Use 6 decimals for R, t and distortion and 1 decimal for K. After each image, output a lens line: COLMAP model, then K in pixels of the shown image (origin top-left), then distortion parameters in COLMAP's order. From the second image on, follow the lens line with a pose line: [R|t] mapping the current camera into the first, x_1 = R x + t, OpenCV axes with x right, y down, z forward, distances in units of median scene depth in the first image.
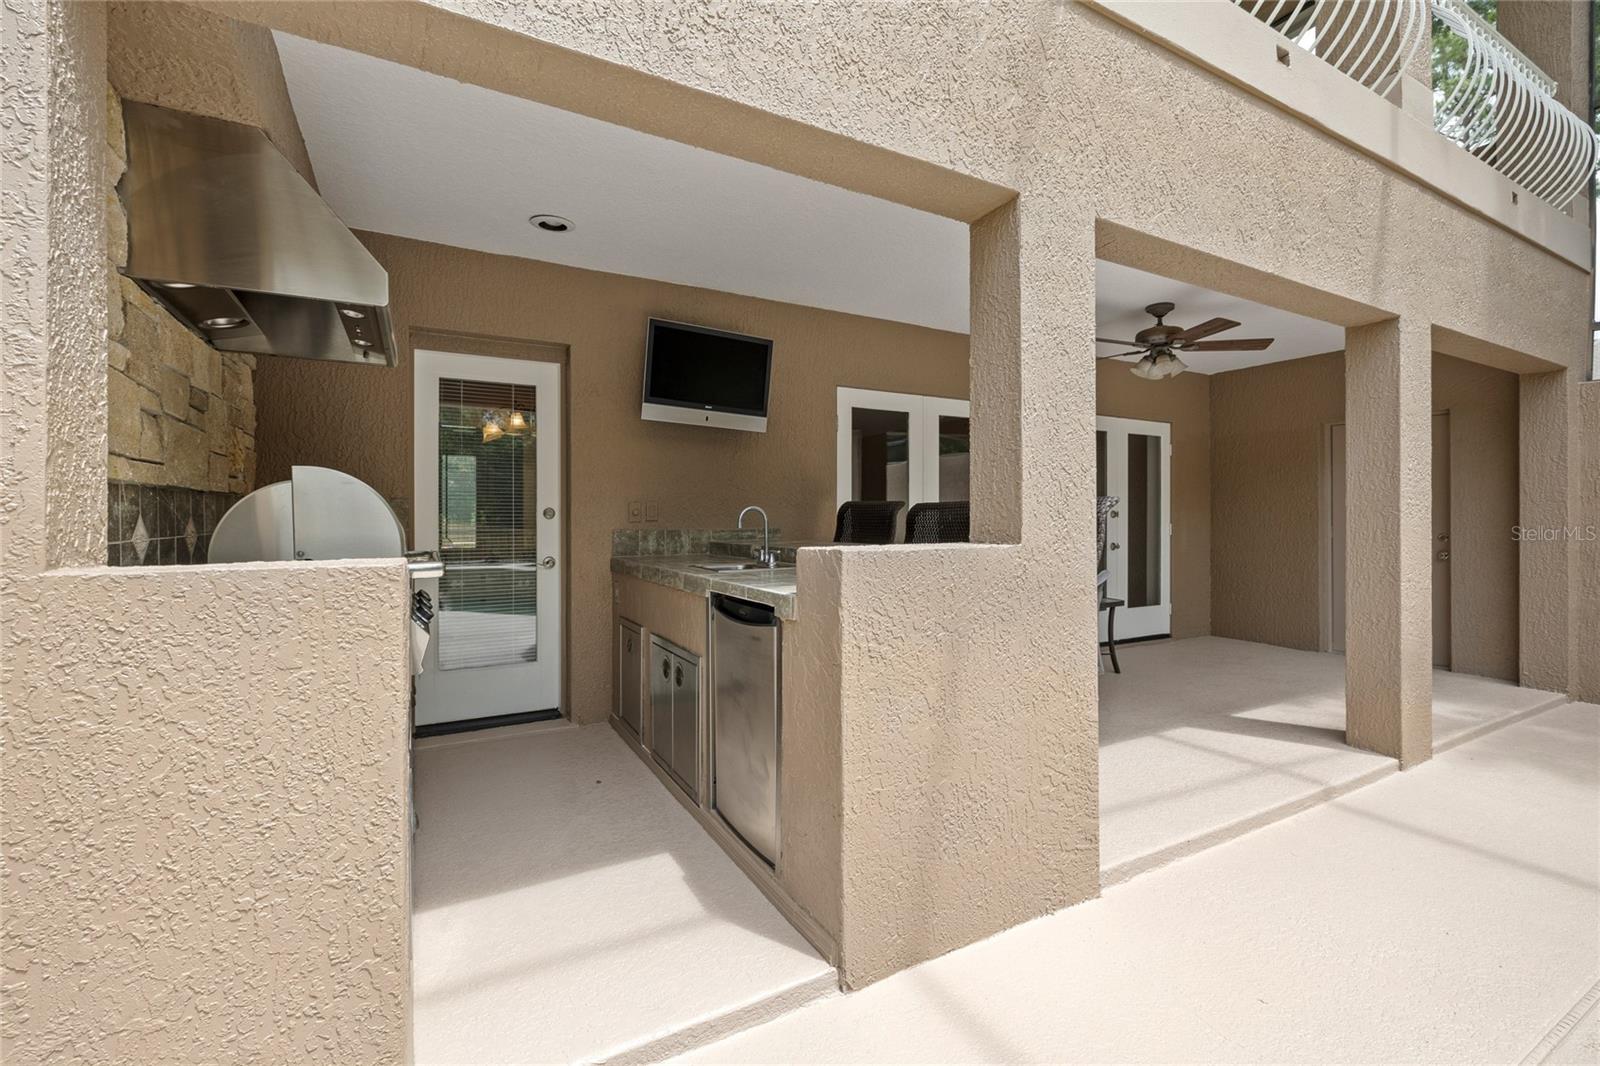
lens RADIAL K [[675.9, 0, 797.2], [0, 675.9, 519.9], [0, 0, 1]] dist [-0.003336, -0.000132]
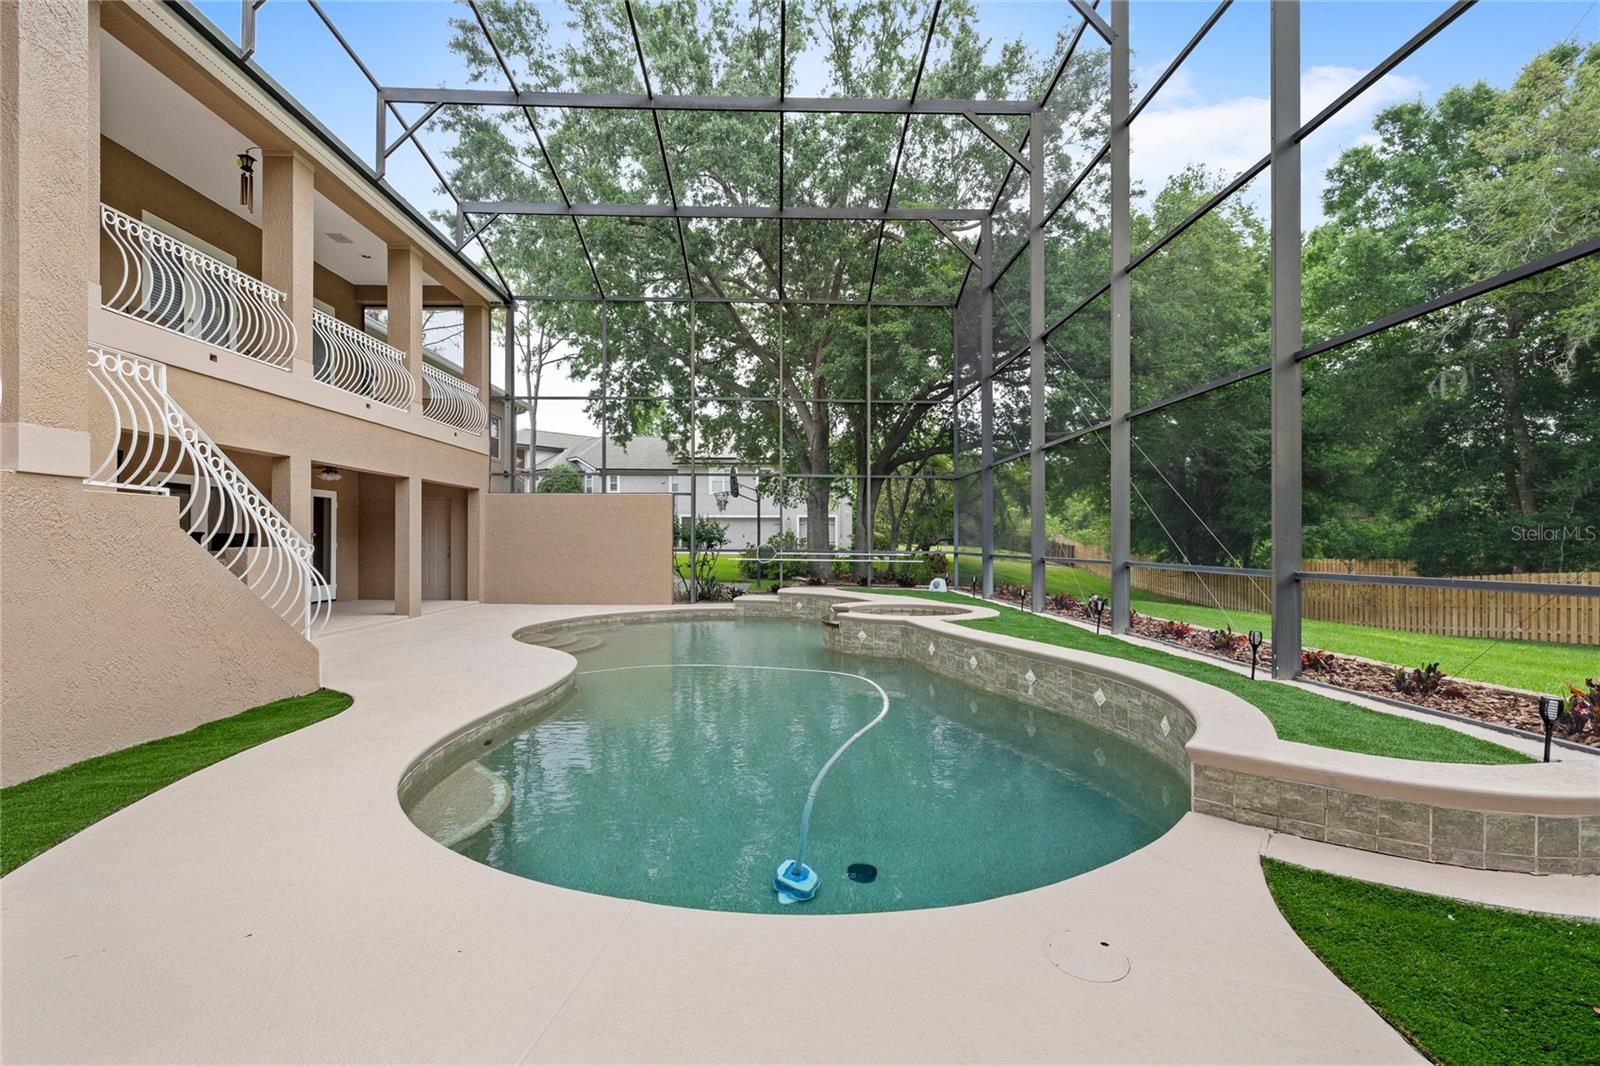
lens RADIAL K [[675.9, 0, 800.4], [0, 675.9, 537.4], [0, 0, 1]] dist [-0.003336, -0.000132]
pose [[0.458238, 0.011892, 0.888750, -0.910761], [-0.003112, 0.999926, -0.011775, 0.017550], [-0.888824, 0.002630, 0.458241, -1.745250]]
